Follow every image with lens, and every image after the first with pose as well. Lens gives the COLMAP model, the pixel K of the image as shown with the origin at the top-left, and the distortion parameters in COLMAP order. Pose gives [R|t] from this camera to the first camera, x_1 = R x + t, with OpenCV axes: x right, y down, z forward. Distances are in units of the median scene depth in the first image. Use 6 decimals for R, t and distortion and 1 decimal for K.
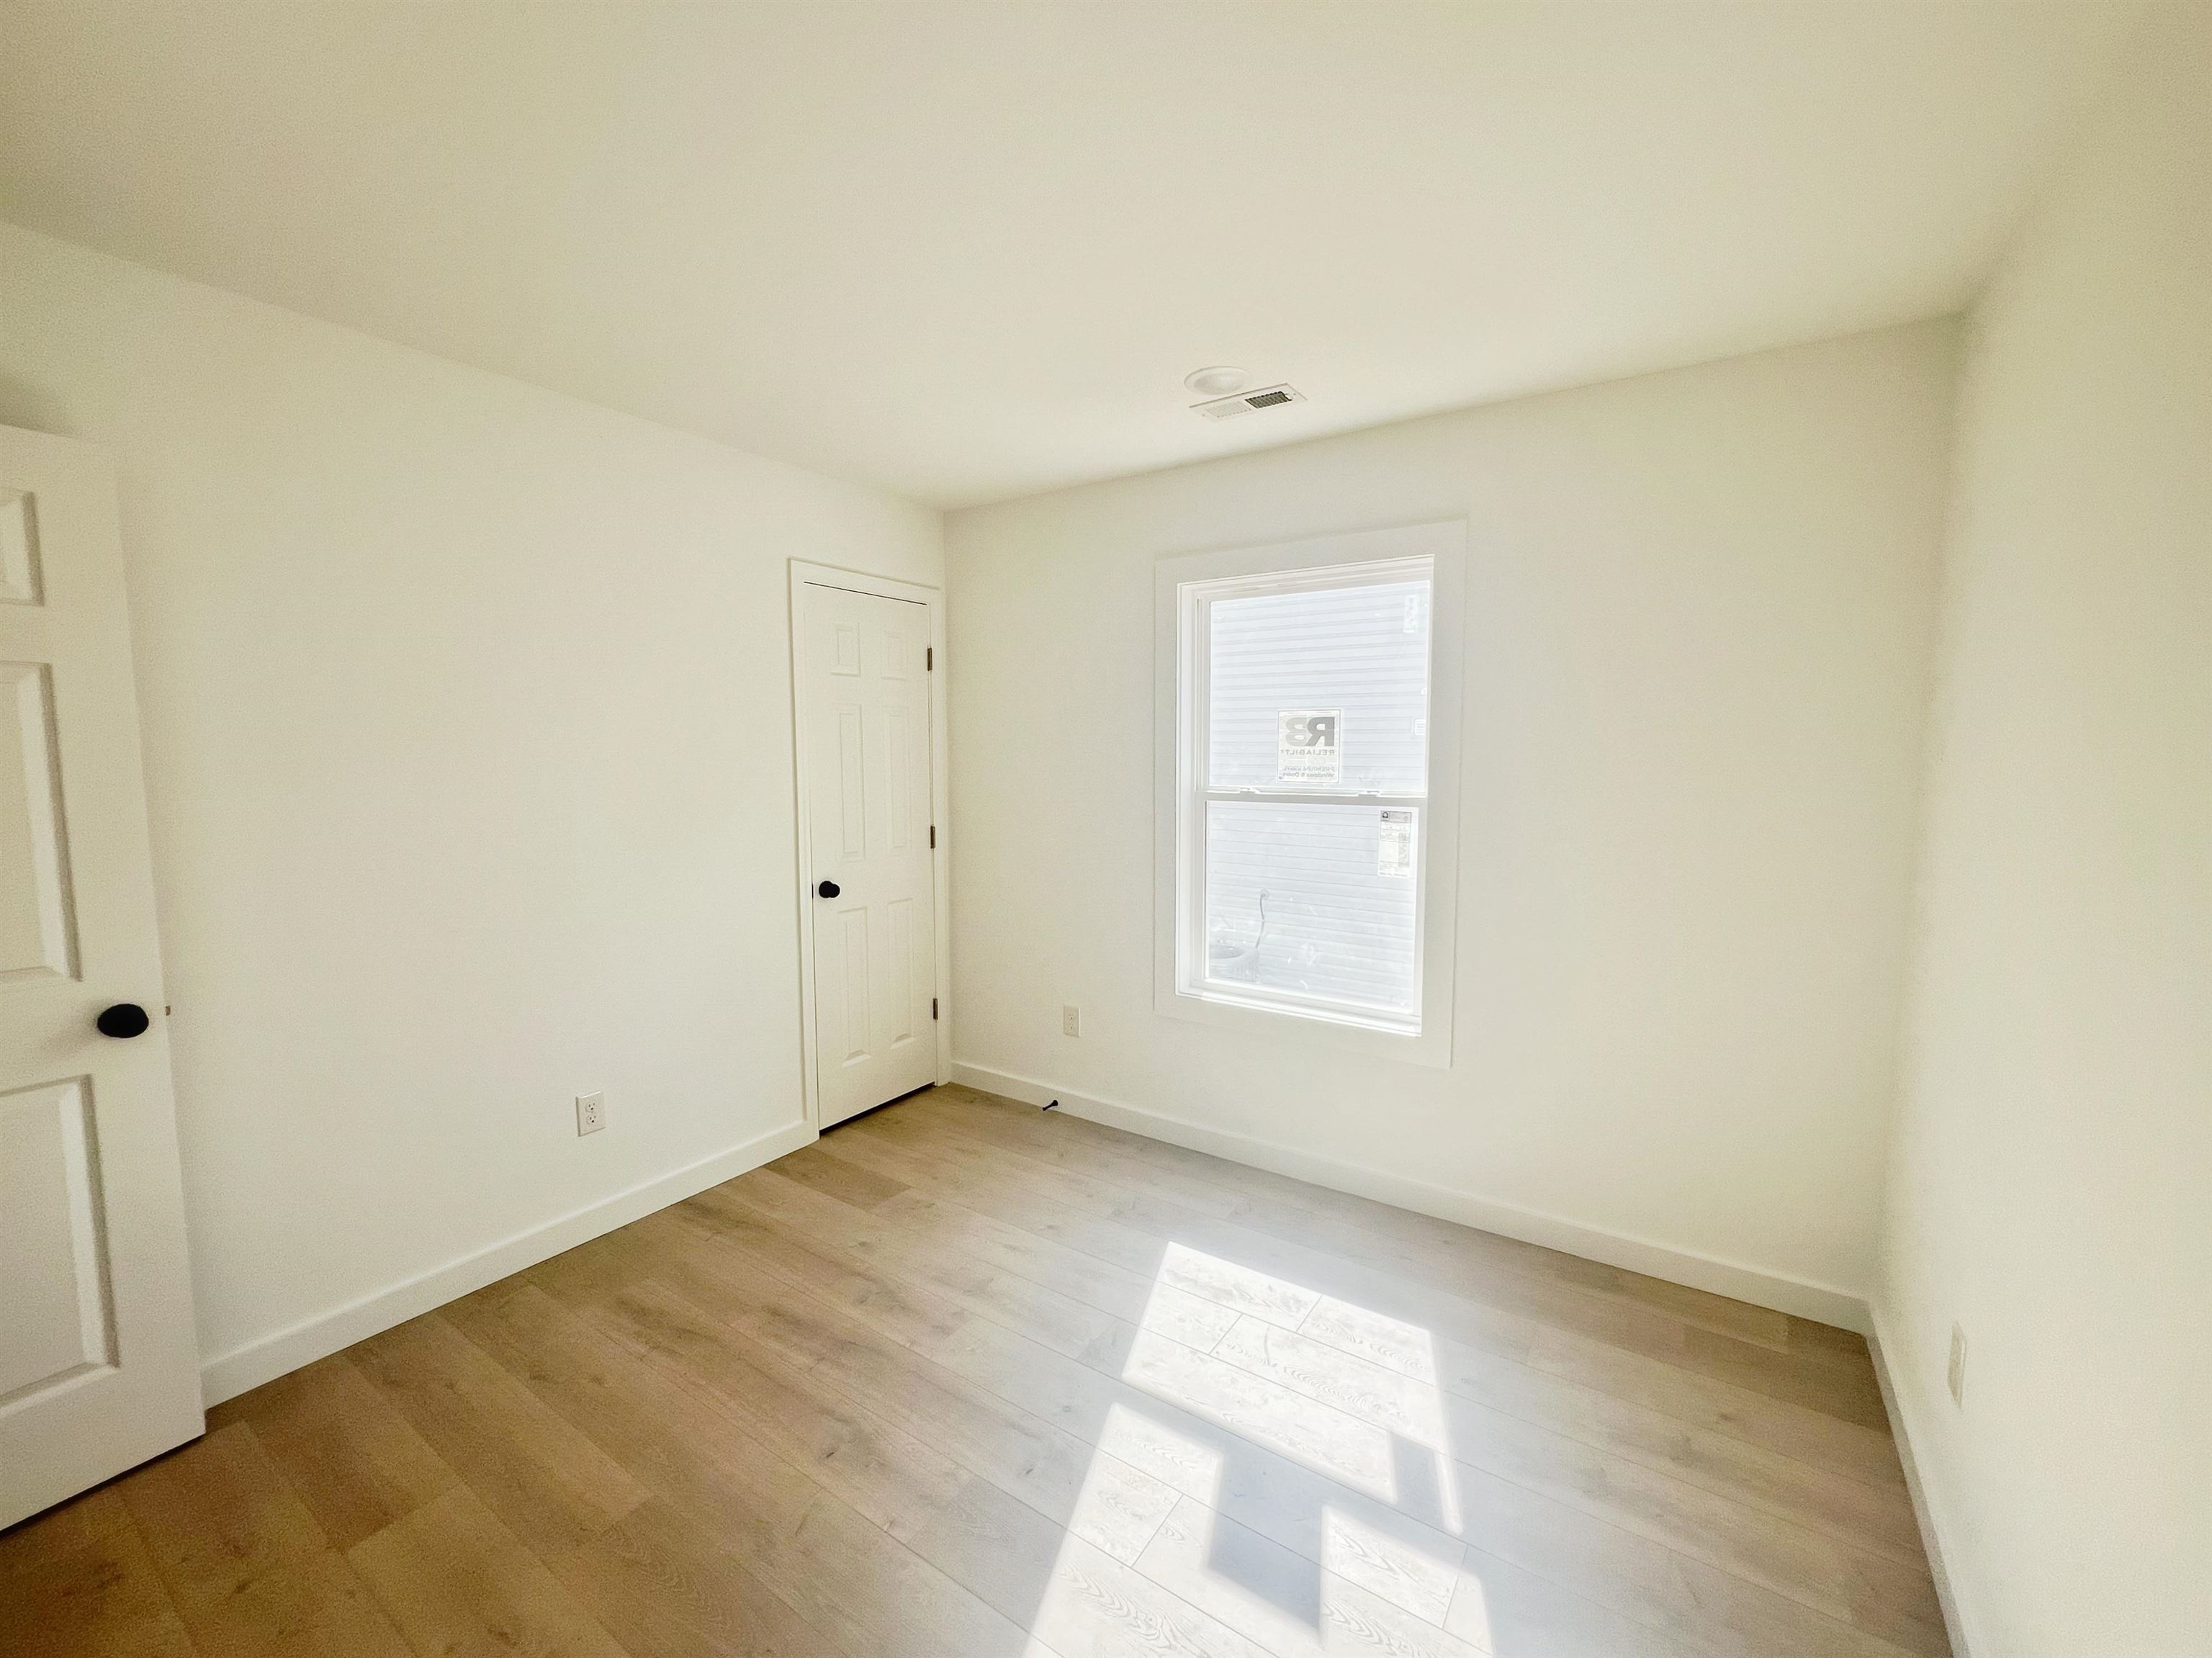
lens RADIAL K [[880.2, 0, 1117.6], [0, 880.2, 830.4], [0, 0, 1]] dist [0.012064, -0.000412]
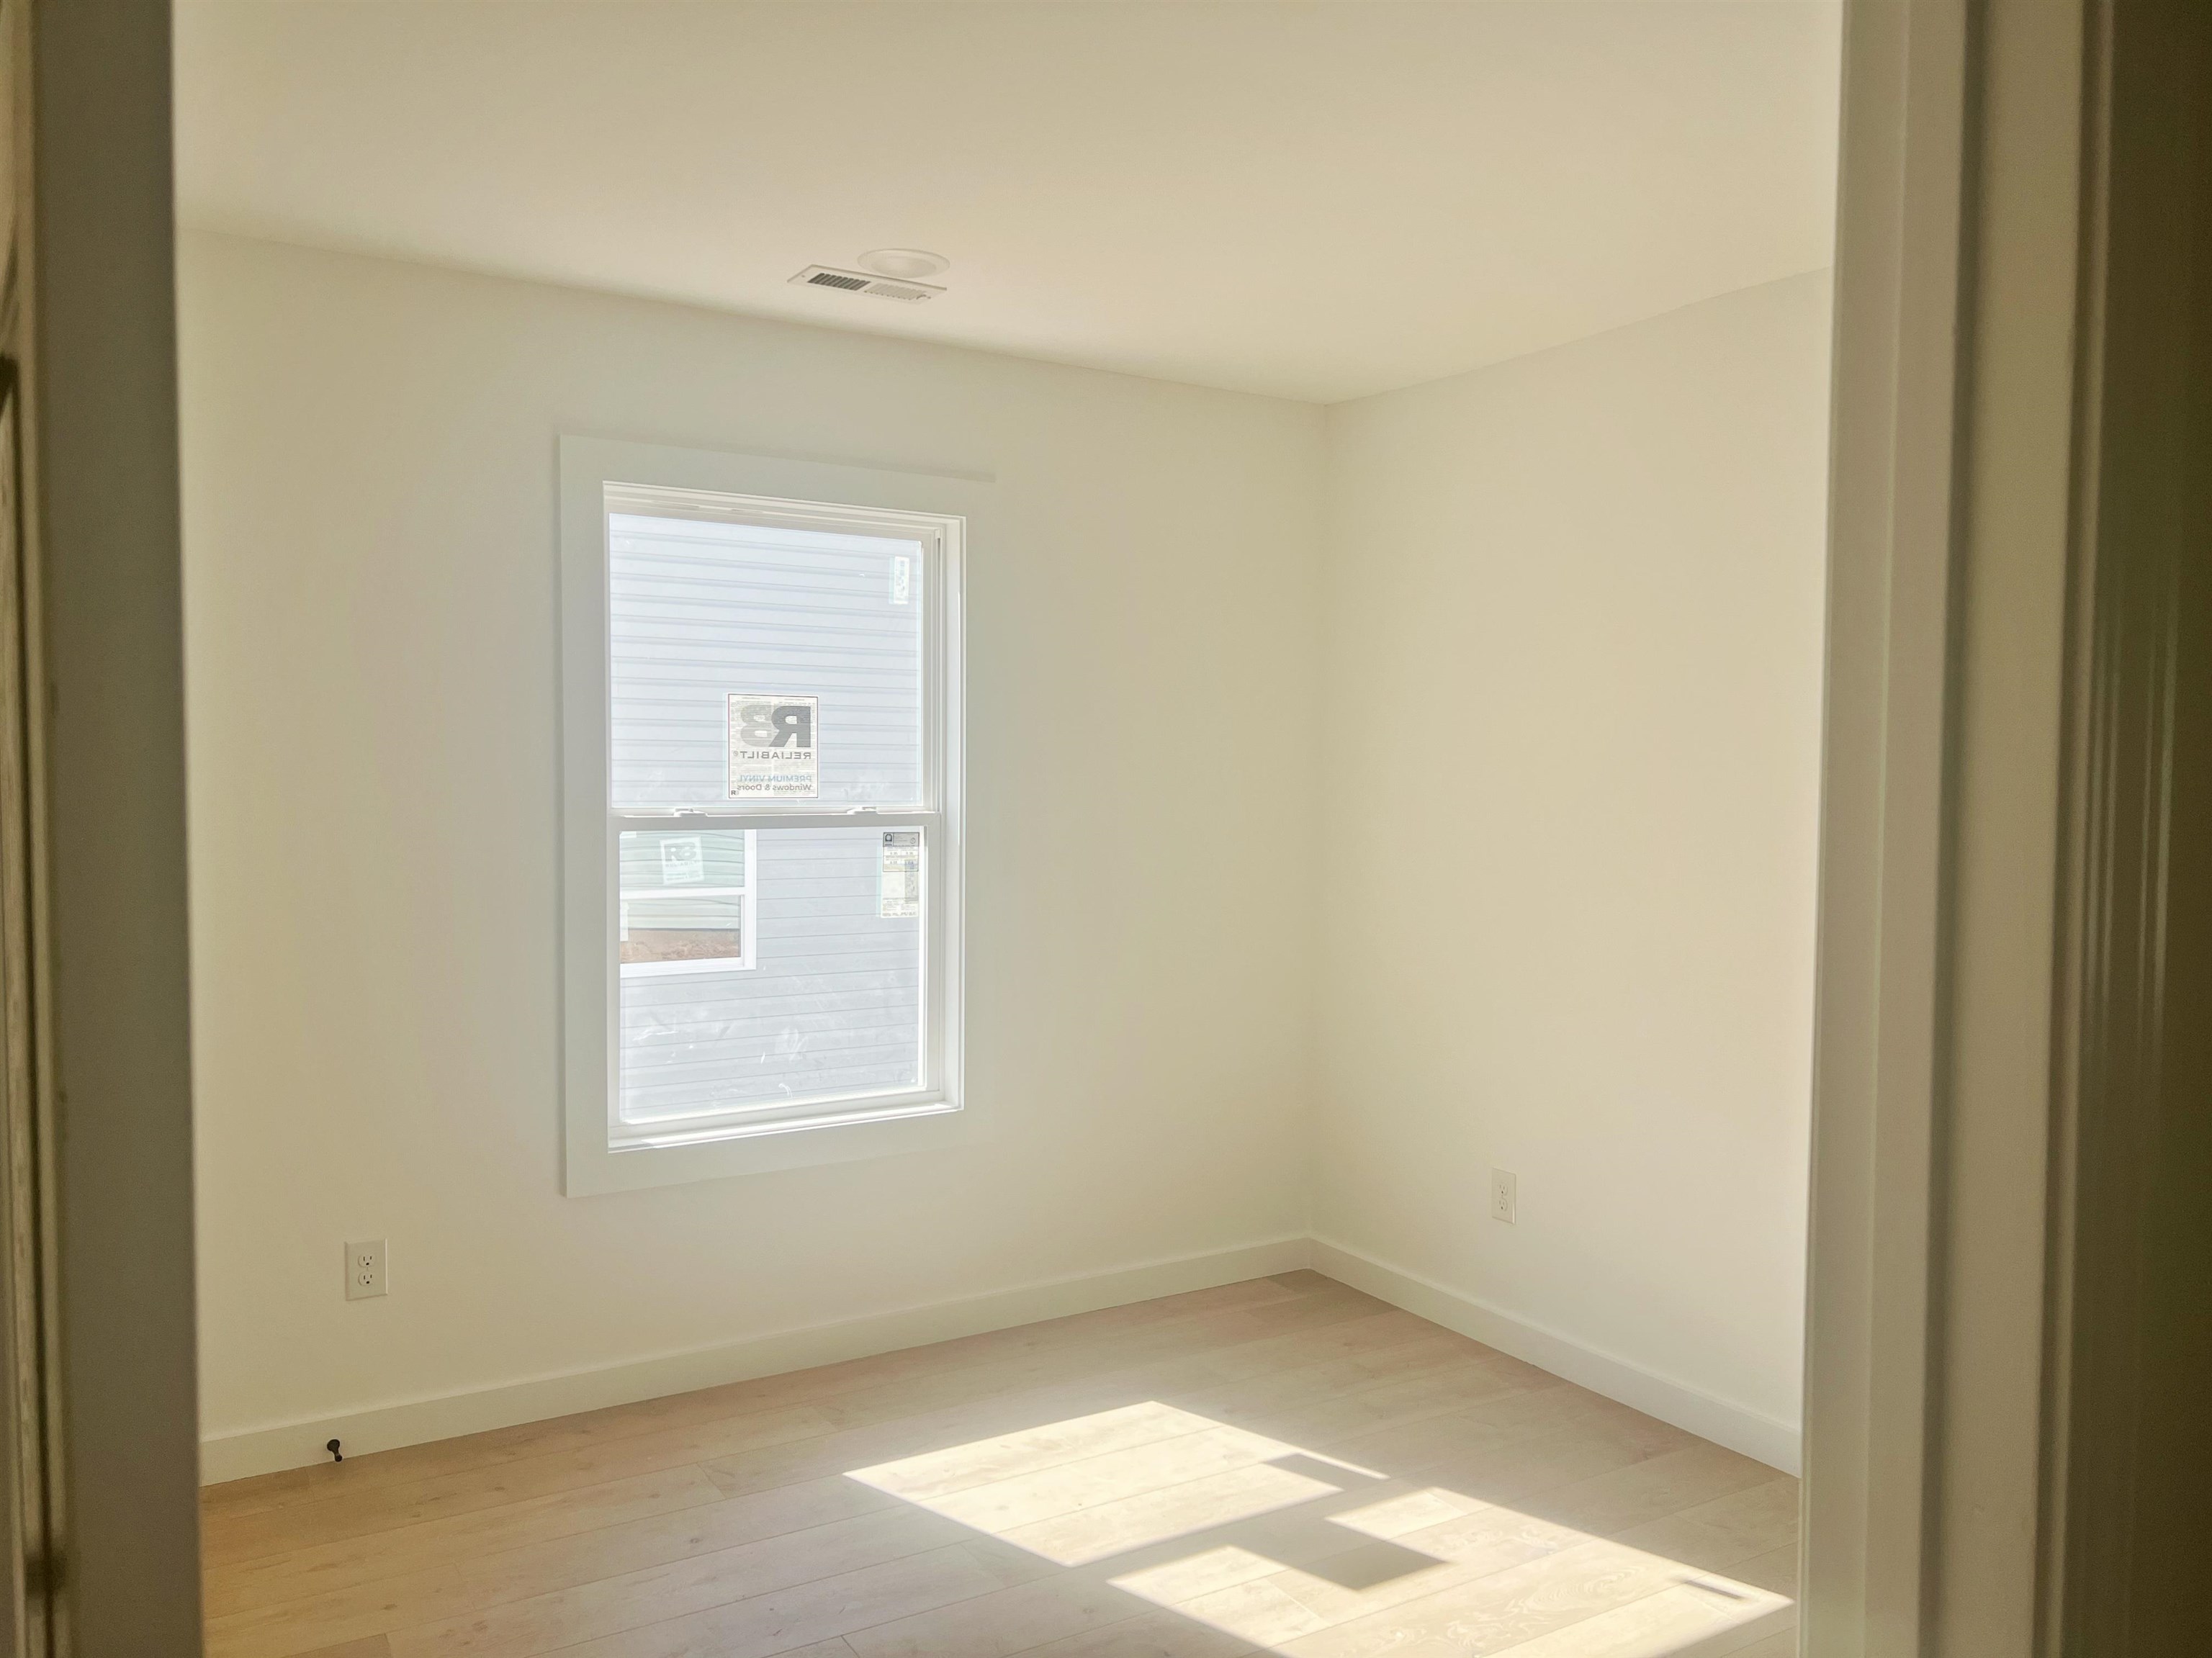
lens RADIAL K [[1617.4, 0, 1099.8], [0, 1617.4, 806.5], [0, 0, 1]] dist [0.042185, 0.001191]
pose [[0.458551, -0.038373, 0.887839, -0.860095], [0.067370, 0.997693, 0.008325, -0.043885], [-0.886111, 0.055996, 0.460078, 0.190245]]
